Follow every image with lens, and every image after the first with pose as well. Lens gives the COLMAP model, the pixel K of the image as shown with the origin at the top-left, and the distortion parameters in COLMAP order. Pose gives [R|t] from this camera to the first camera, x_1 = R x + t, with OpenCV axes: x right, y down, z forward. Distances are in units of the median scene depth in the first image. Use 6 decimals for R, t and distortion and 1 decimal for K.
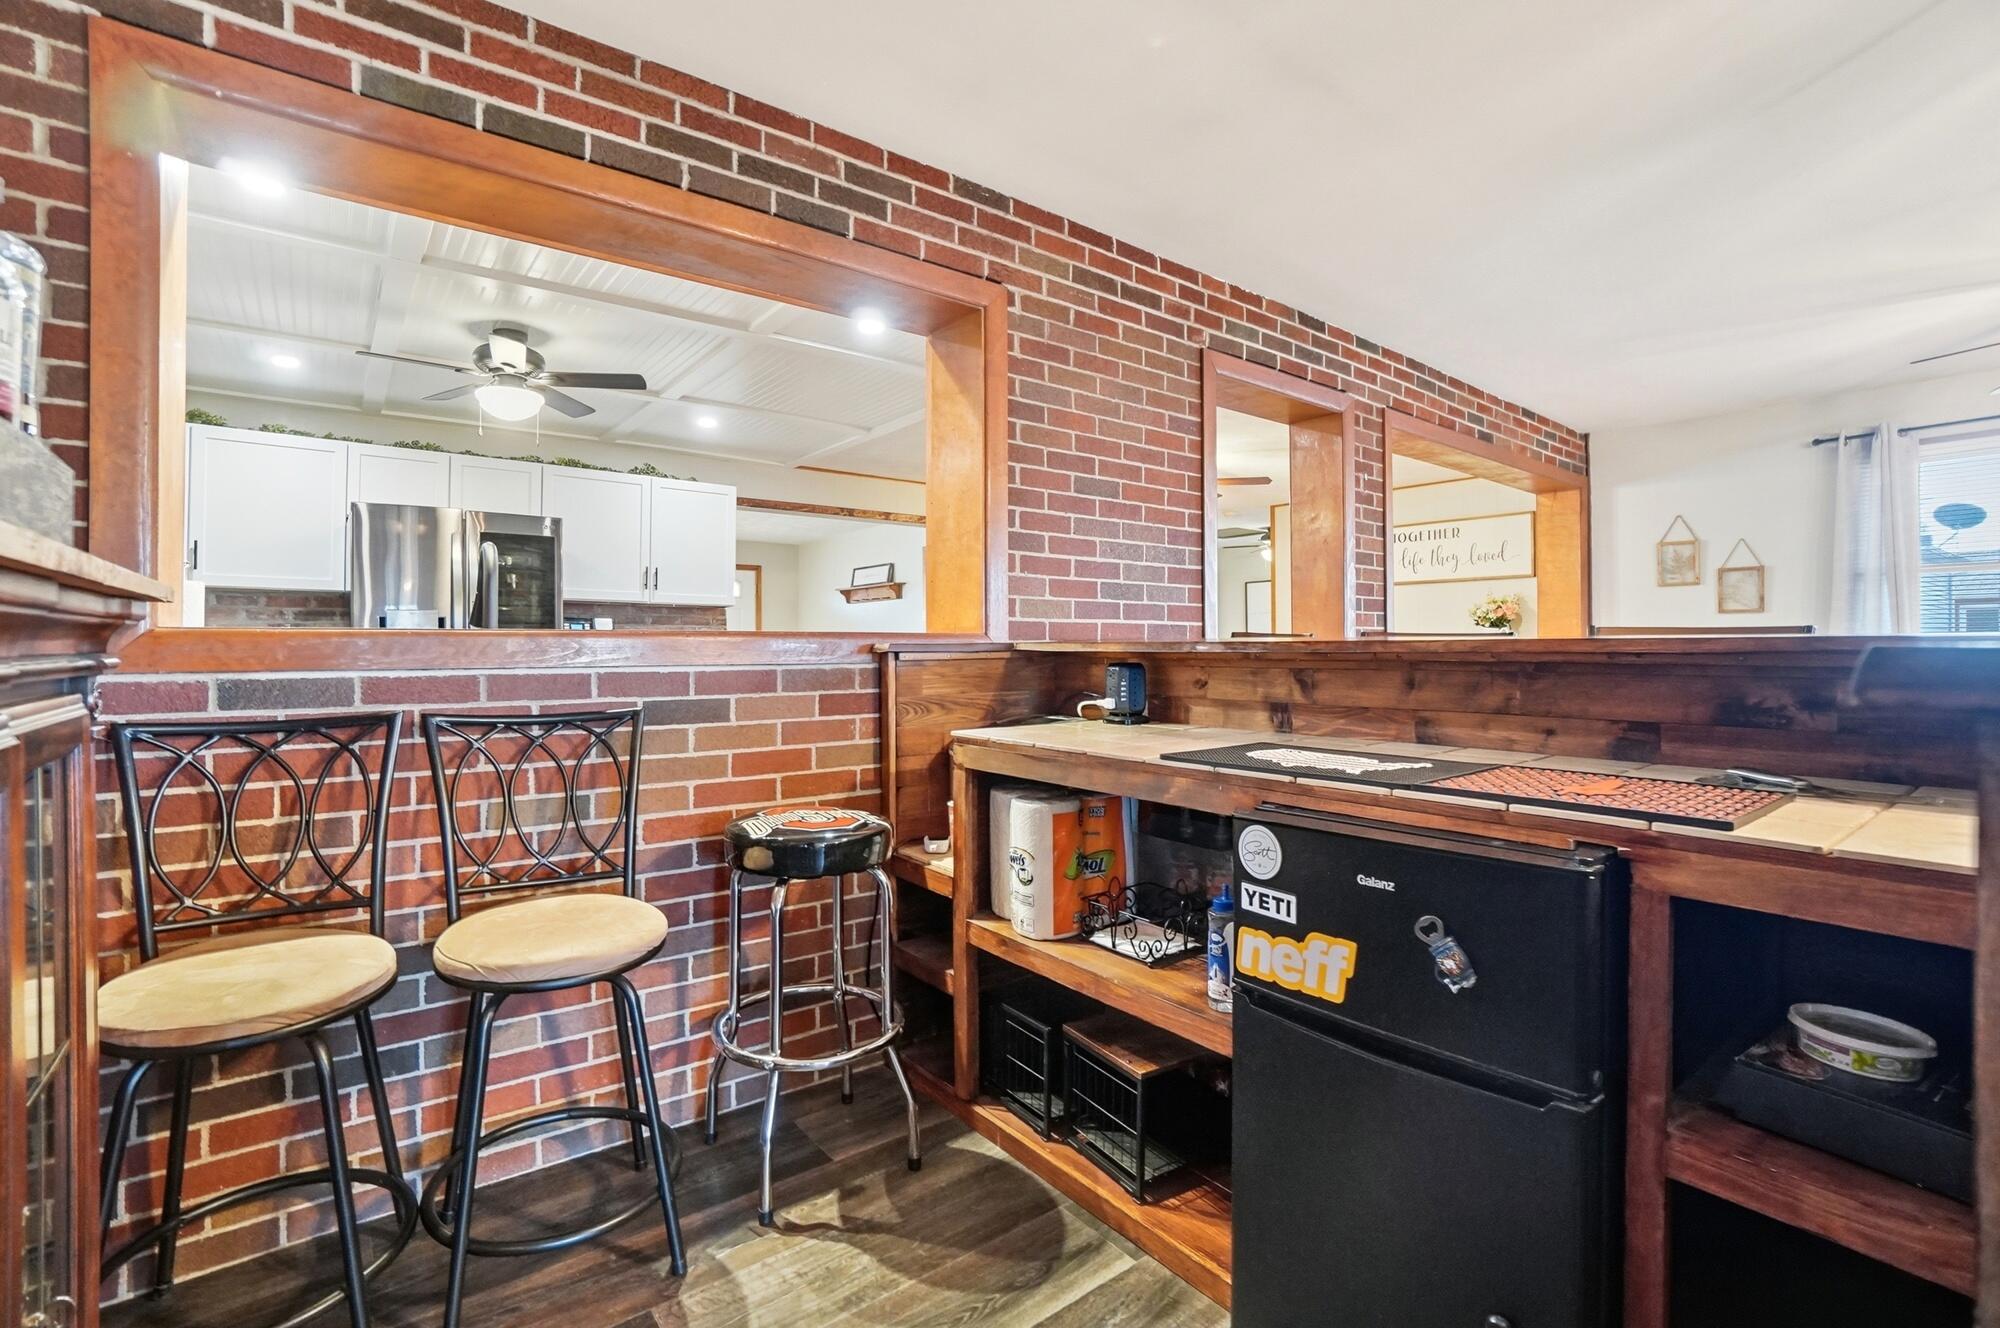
lens RADIAL K [[908.1, 0, 990.4], [0, 908.1, 651.7], [0, 0, 1]] dist [-0.035711, 0.004375]
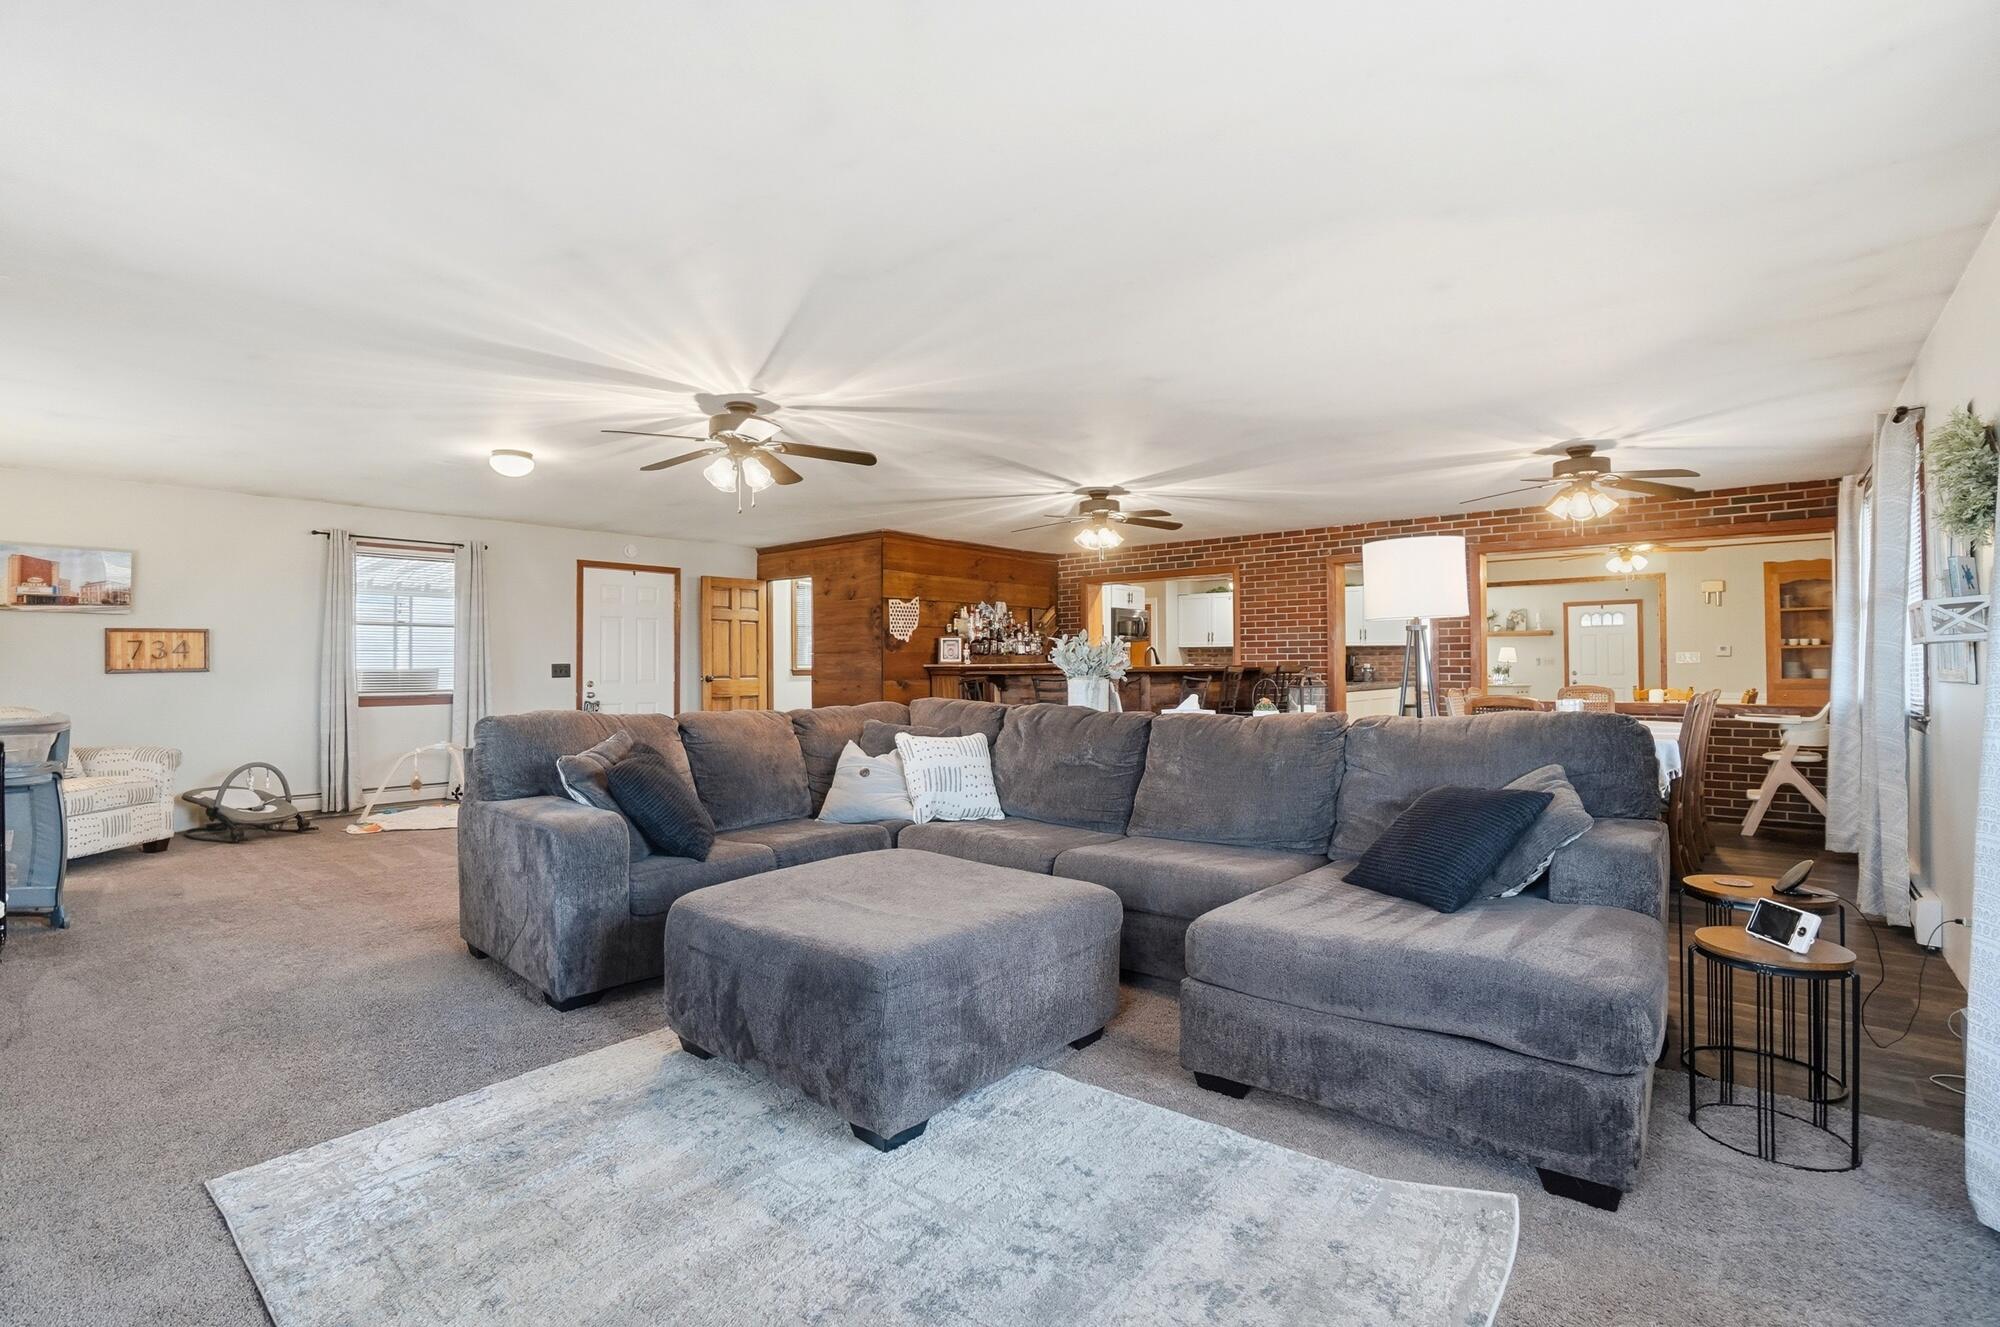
lens RADIAL K [[908.1, 0, 995.8], [0, 908.1, 661.1], [0, 0, 1]] dist [-0.035711, 0.004375]
pose [[0.201502, -0.008979, -0.979447, 1.739913], [0.007390, 0.999943, -0.007647, -0.010395], [0.979460, -0.005697, 0.201557, -0.322664]]
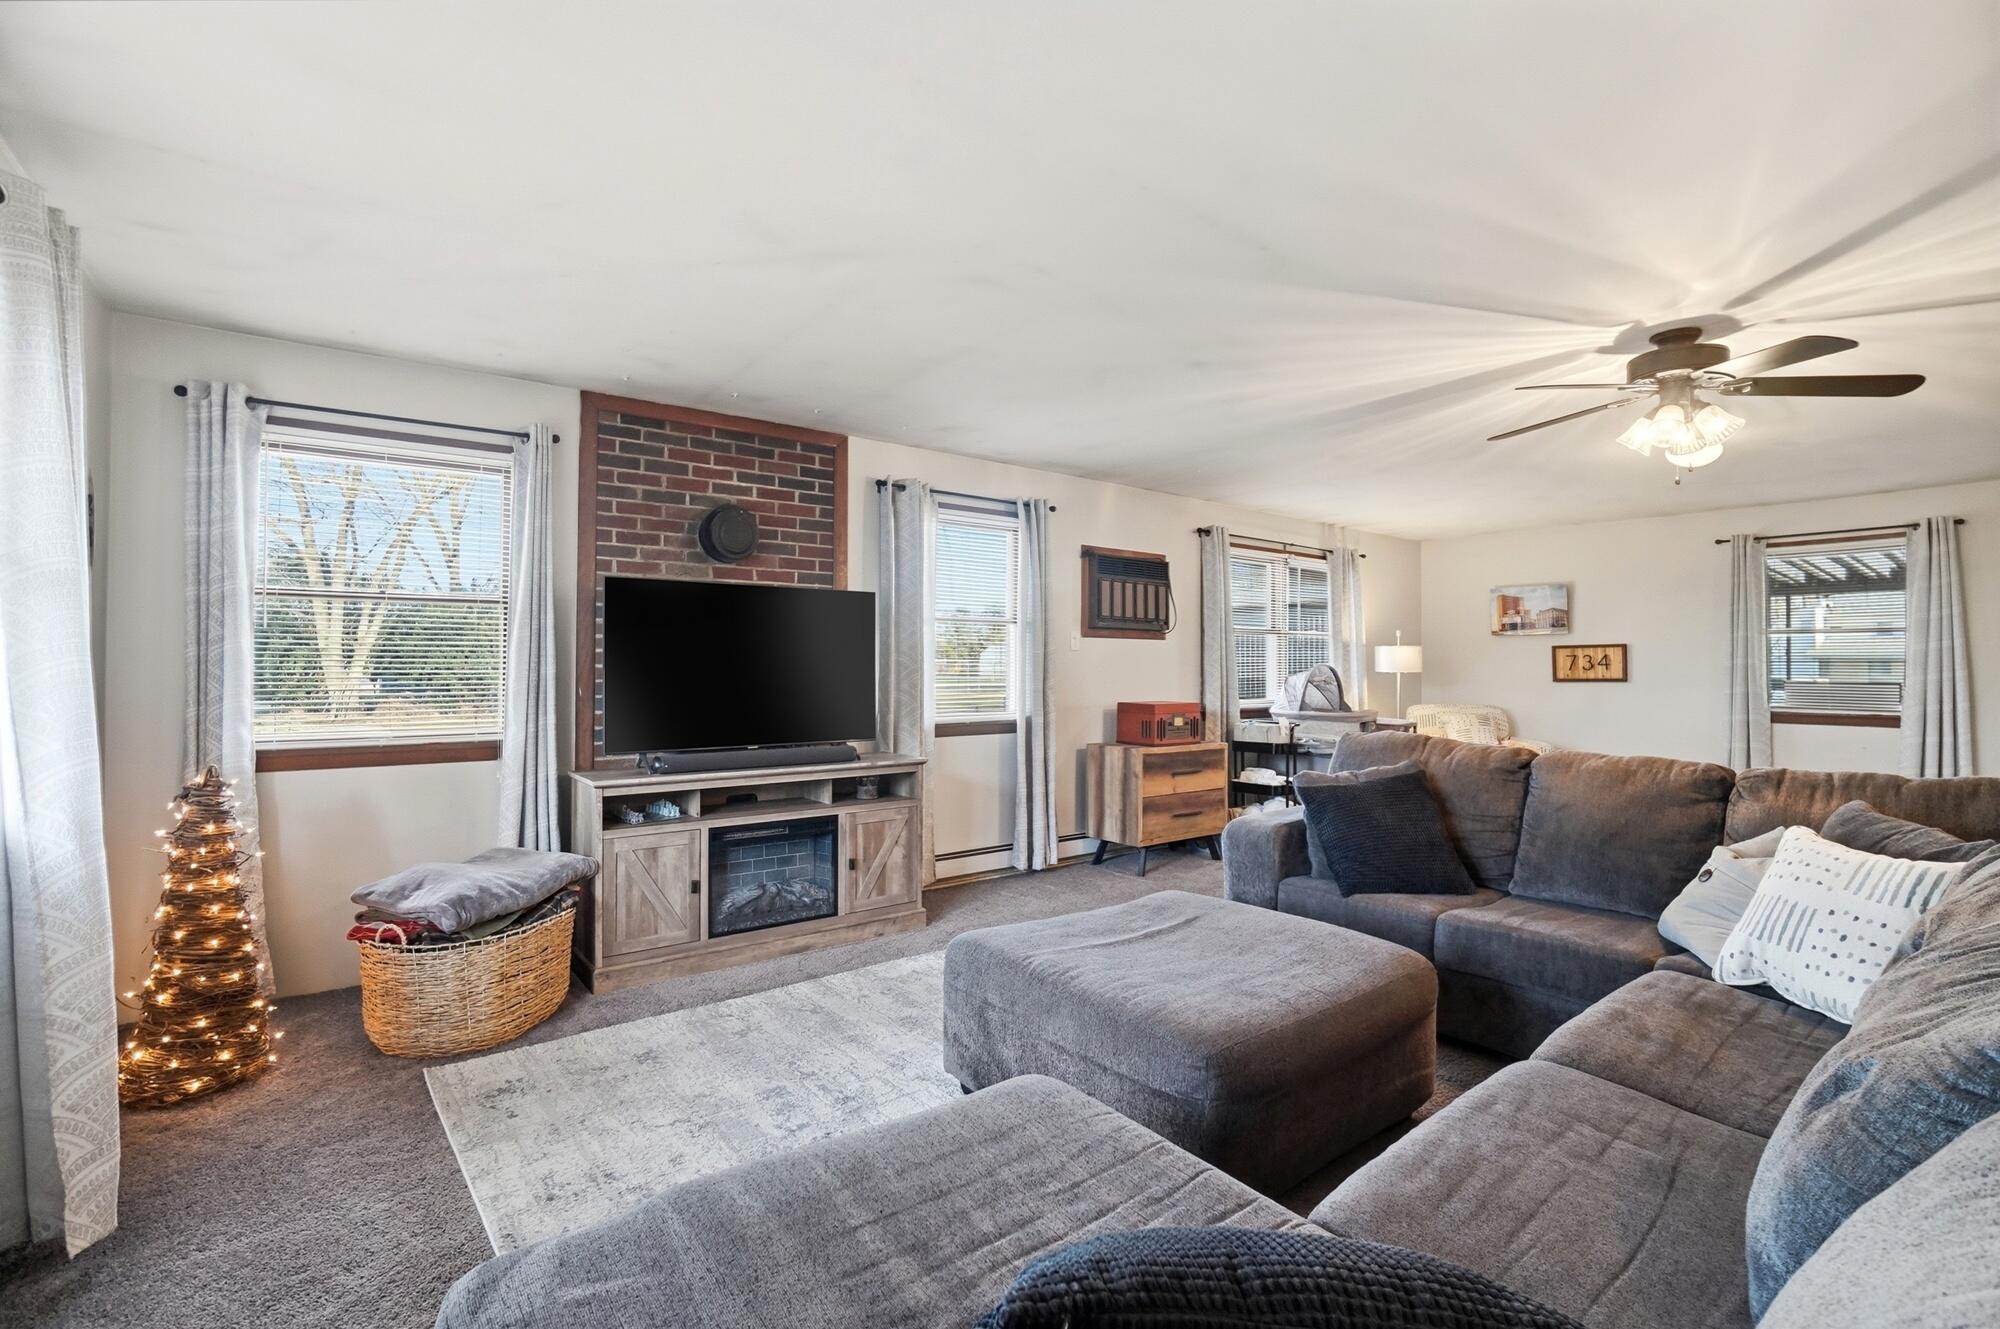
lens RADIAL K [[908.1, 0, 1000.8], [0, 908.1, 659.0], [0, 0, 1]] dist [-0.035711, 0.004375]
pose [[-0.999995, -0.003153, 0.000222, 1.295642], [-0.003155, 0.999967, -0.007474, -0.034948], [-0.000198, -0.007474, -0.999972, 0.241348]]
